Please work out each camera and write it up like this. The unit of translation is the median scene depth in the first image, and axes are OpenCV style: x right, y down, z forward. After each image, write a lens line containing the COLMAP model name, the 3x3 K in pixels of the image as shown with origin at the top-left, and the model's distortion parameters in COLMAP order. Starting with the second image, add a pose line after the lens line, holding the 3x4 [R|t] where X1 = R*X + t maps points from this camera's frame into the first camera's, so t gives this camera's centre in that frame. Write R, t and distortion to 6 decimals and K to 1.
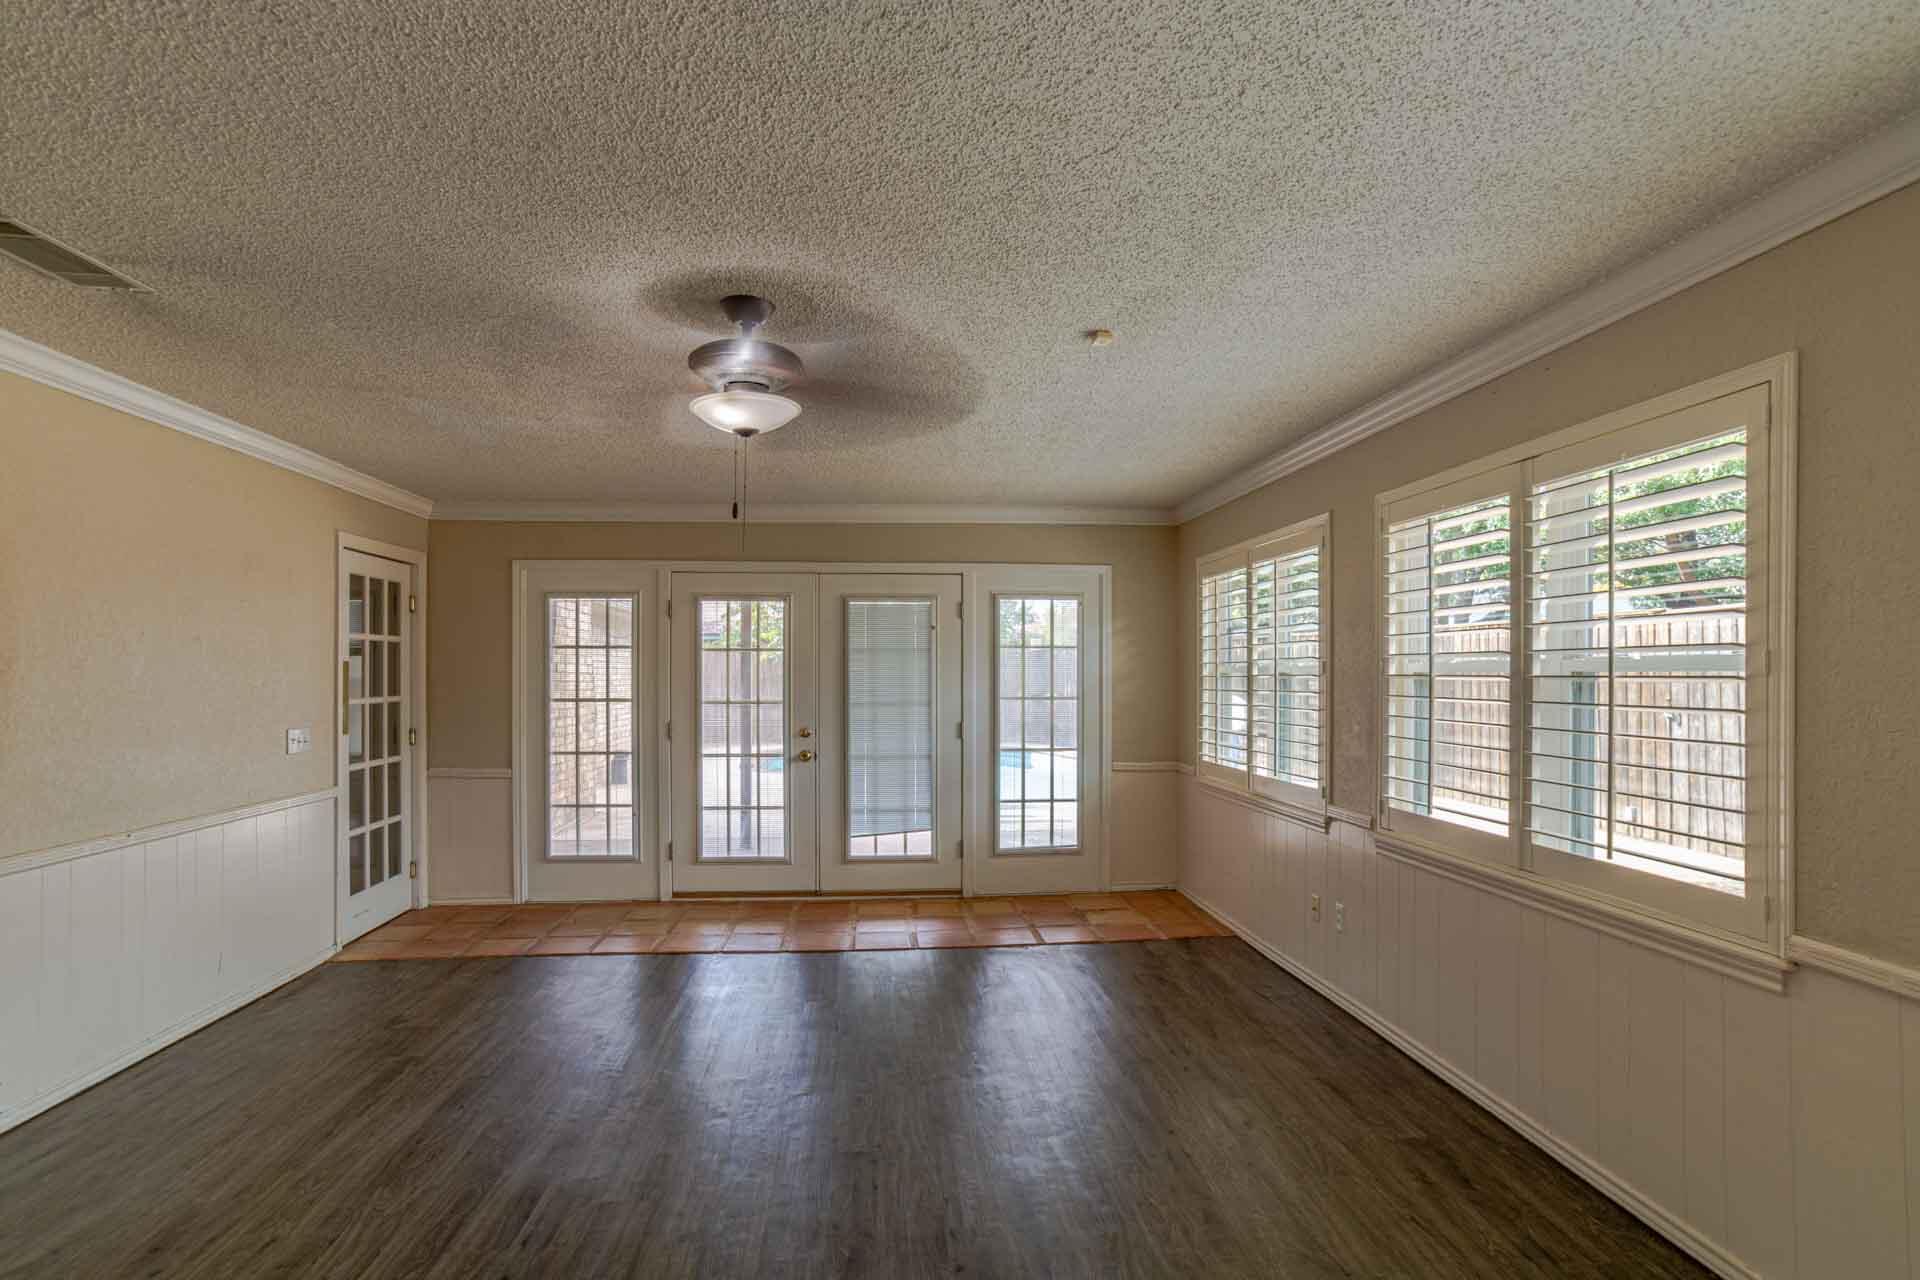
lens RADIAL K [[977.9, 0, 953.7], [0, 977.9, 664.0], [0, 0, 1]] dist [-0.101984, 0.067976]
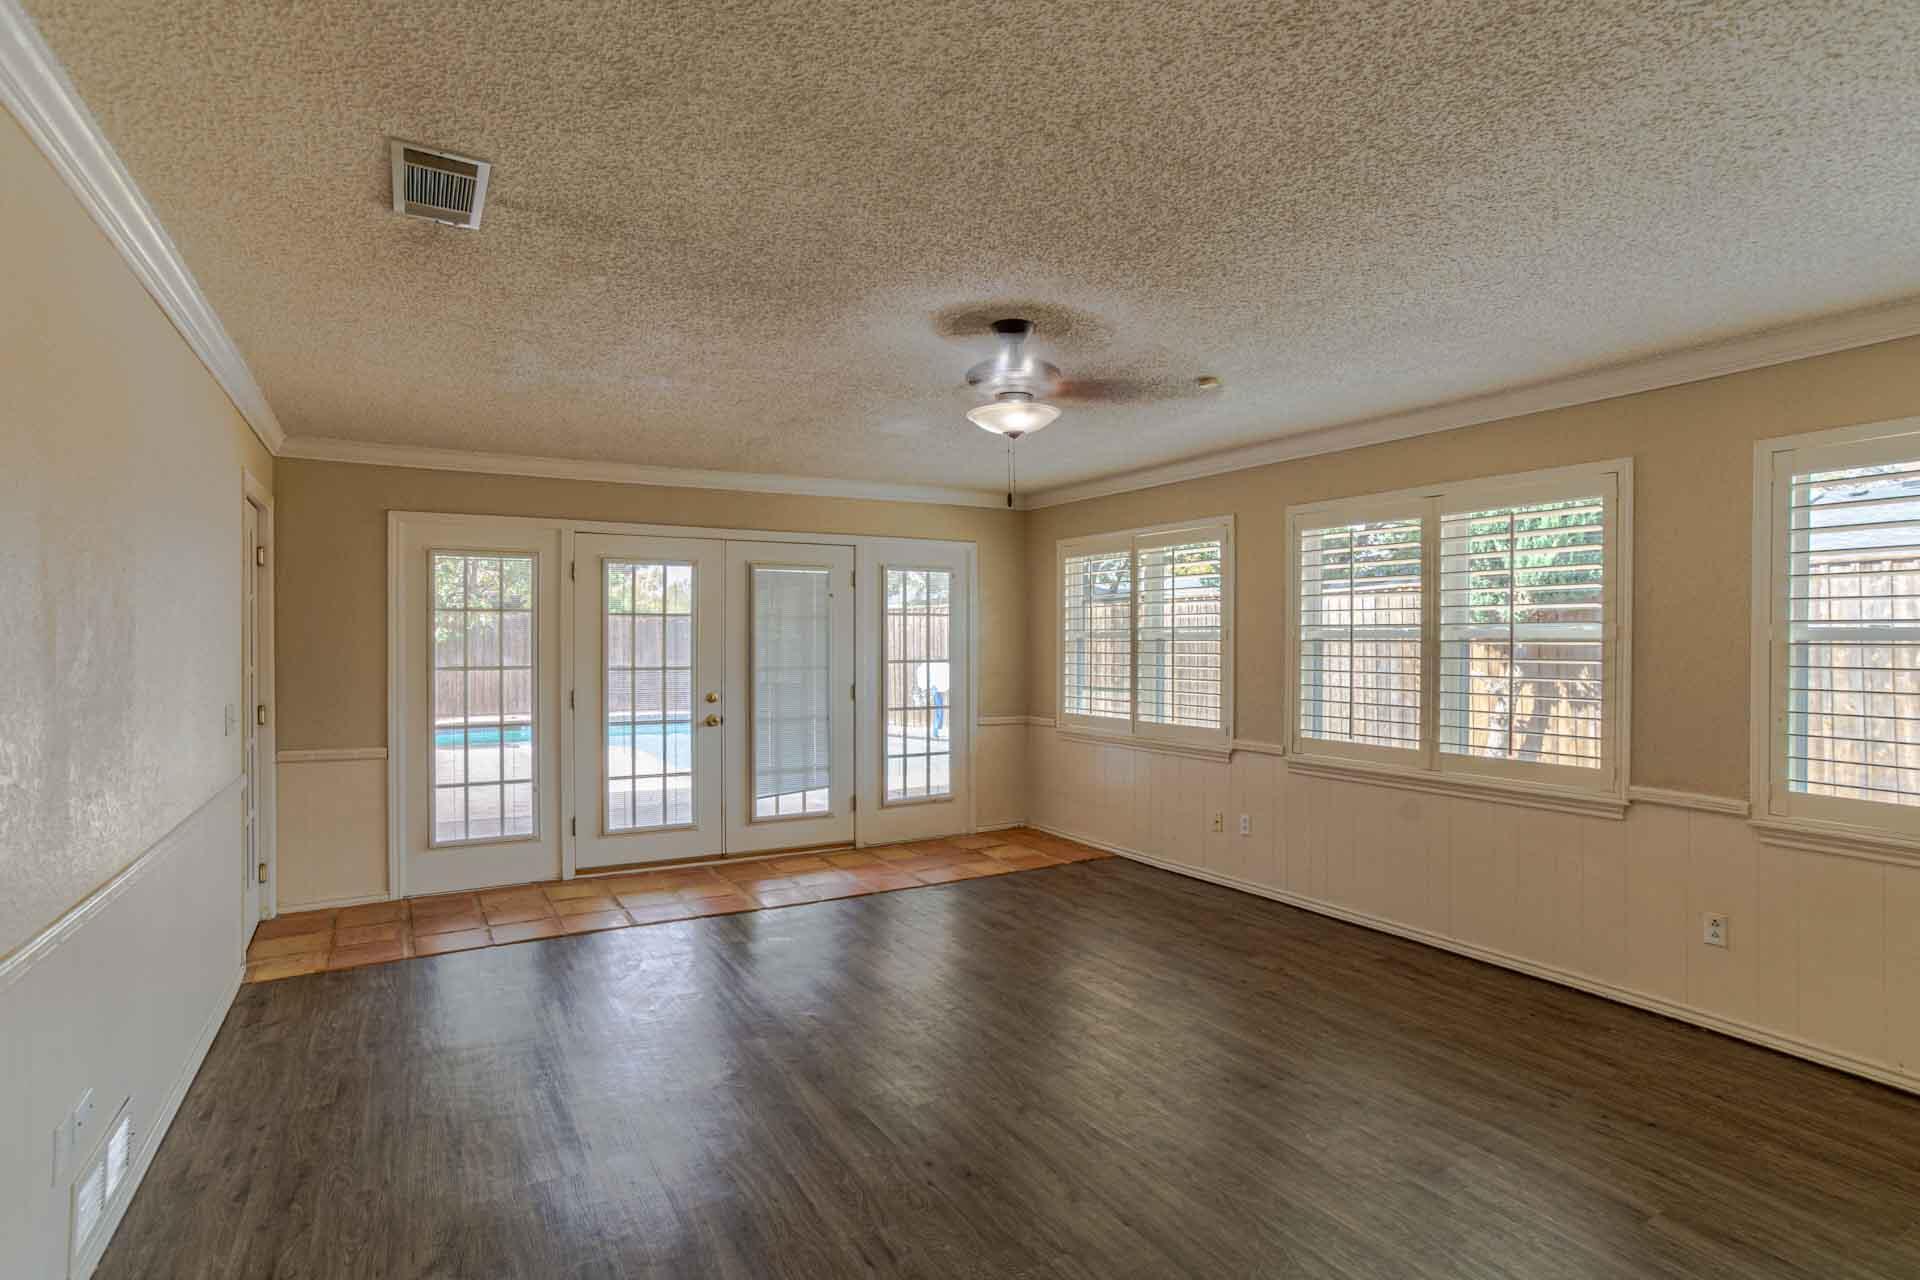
lens RADIAL K [[1000.9, 0, 960.0], [0, 1000.9, 640.0], [0, 0, 1]] dist [-0.096828, 0.070152]
pose [[0.899176, 0.000600, 0.437587, -0.374515], [-0.004785, 0.999953, 0.008462, 0.001131], [-0.437561, -0.009703, 0.899136, -0.032503]]
